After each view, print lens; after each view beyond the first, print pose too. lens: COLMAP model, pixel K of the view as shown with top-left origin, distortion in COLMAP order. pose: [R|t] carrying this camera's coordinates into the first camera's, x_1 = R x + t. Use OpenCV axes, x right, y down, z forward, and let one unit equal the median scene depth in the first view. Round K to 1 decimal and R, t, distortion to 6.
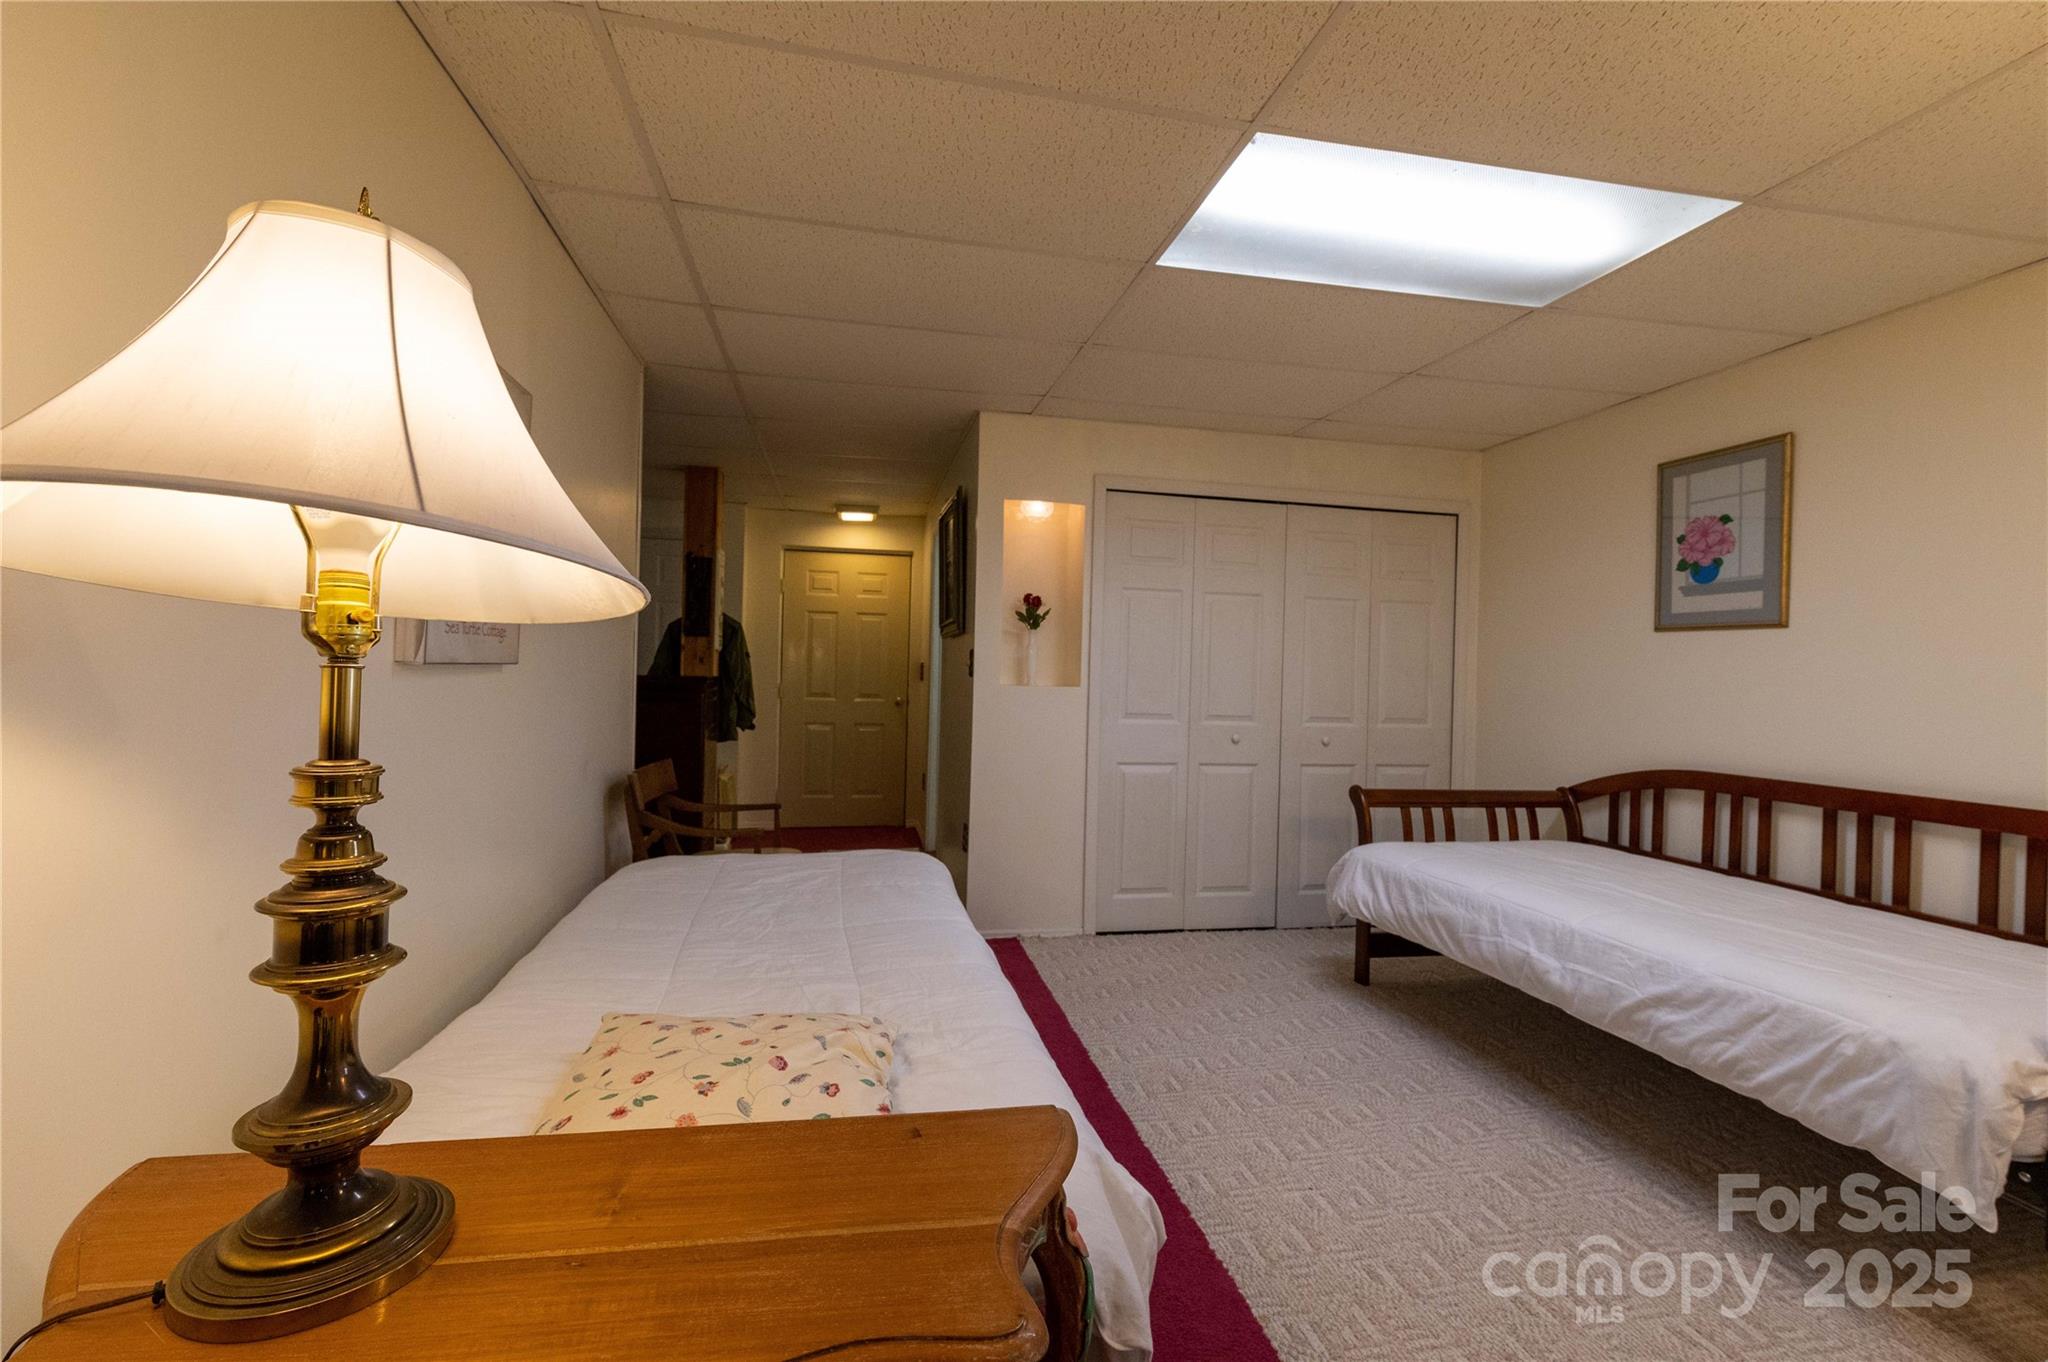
lens RADIAL K [[881.0, 0, 1017.9], [0, 881.0, 676.1], [0, 0, 1]] dist [0.002702, 0.000059]
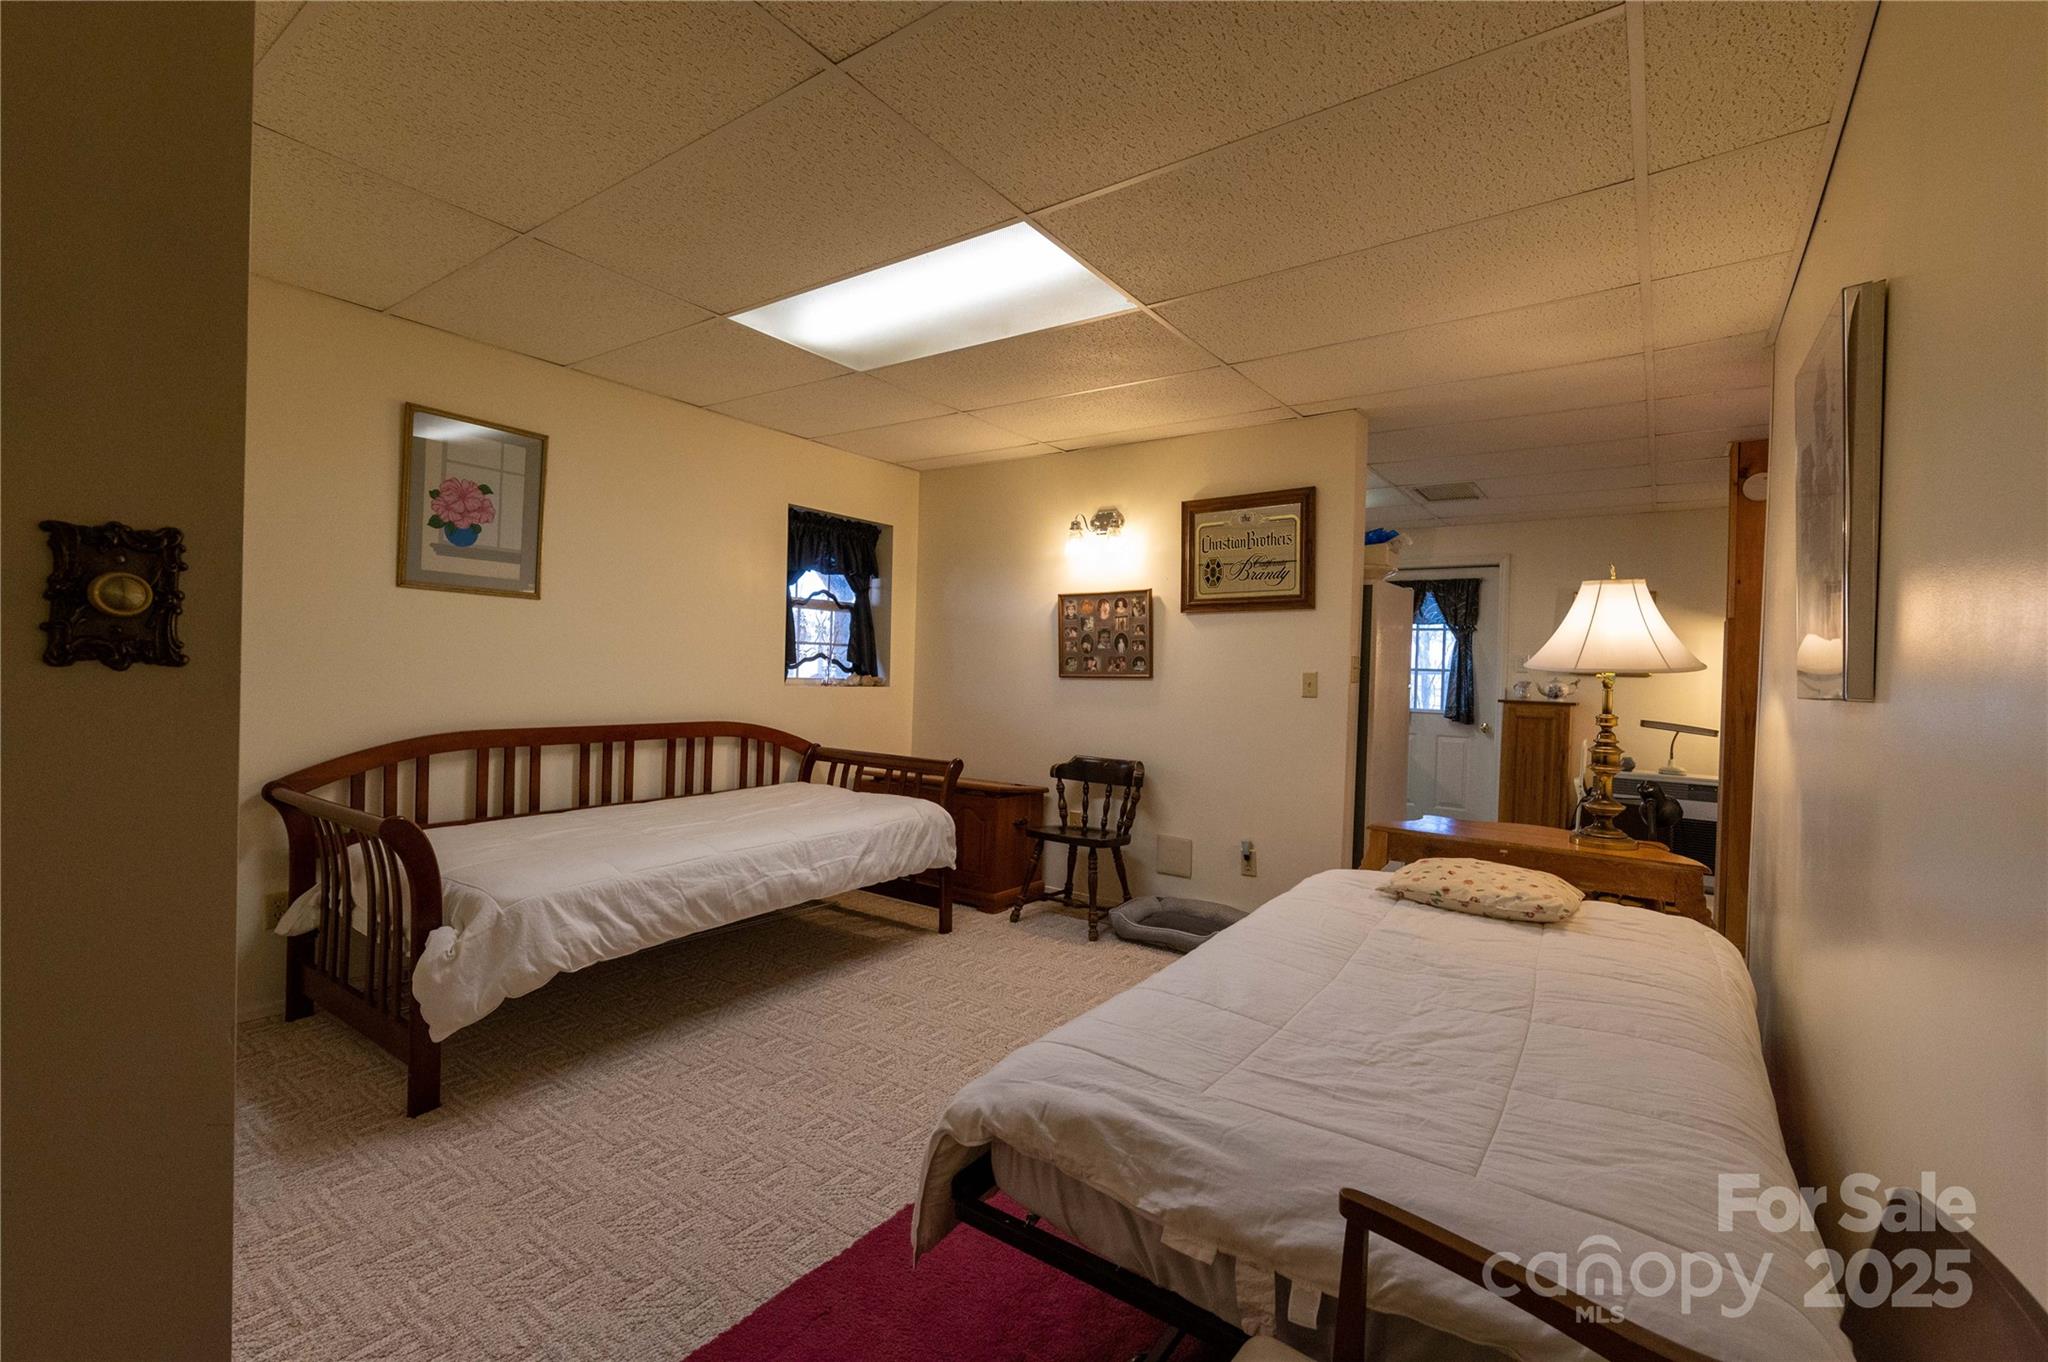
lens RADIAL K [[881.0, 0, 1022.0], [0, 881.0, 676.9], [0, 0, 1]] dist [0.002702, 0.000059]
pose [[-0.693213, -0.053015, 0.718780, -0.431806], [-0.040165, 0.998583, 0.034916, -0.017398], [-0.719613, -0.004665, -0.694360, 1.333035]]
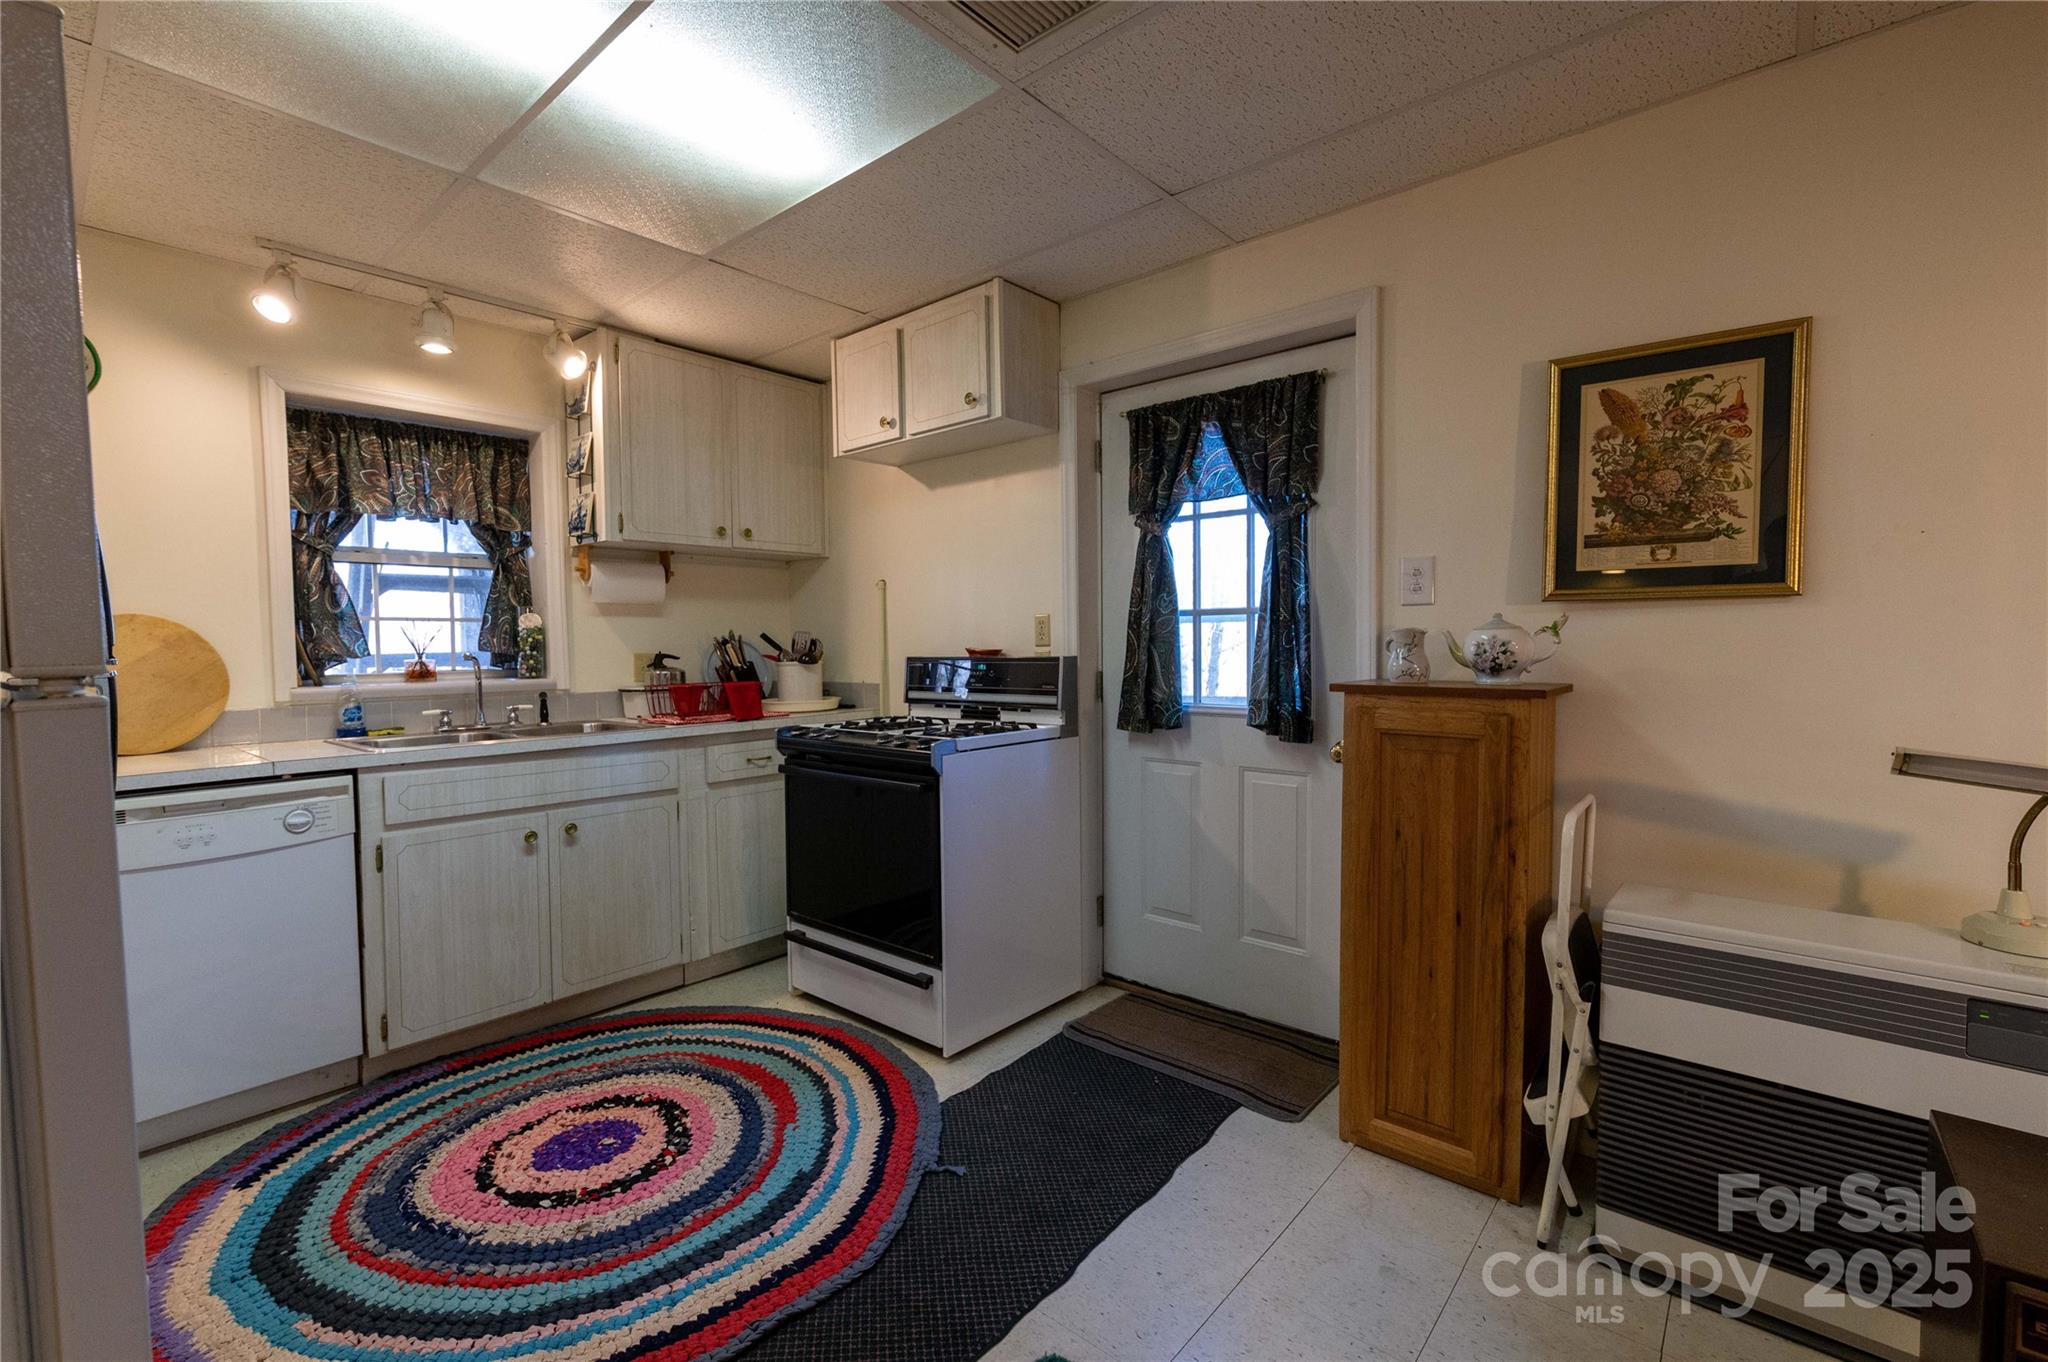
lens RADIAL K [[881.0, 0, 1022.2], [0, 881.0, 673.9], [0, 0, 1]] dist [0.002702, 0.000059]
pose [[-0.629751, -0.050597, 0.775148, -0.349430], [0.000168, 0.997868, 0.065271, -0.010770], [-0.776797, 0.041235, -0.628399, 0.905416]]
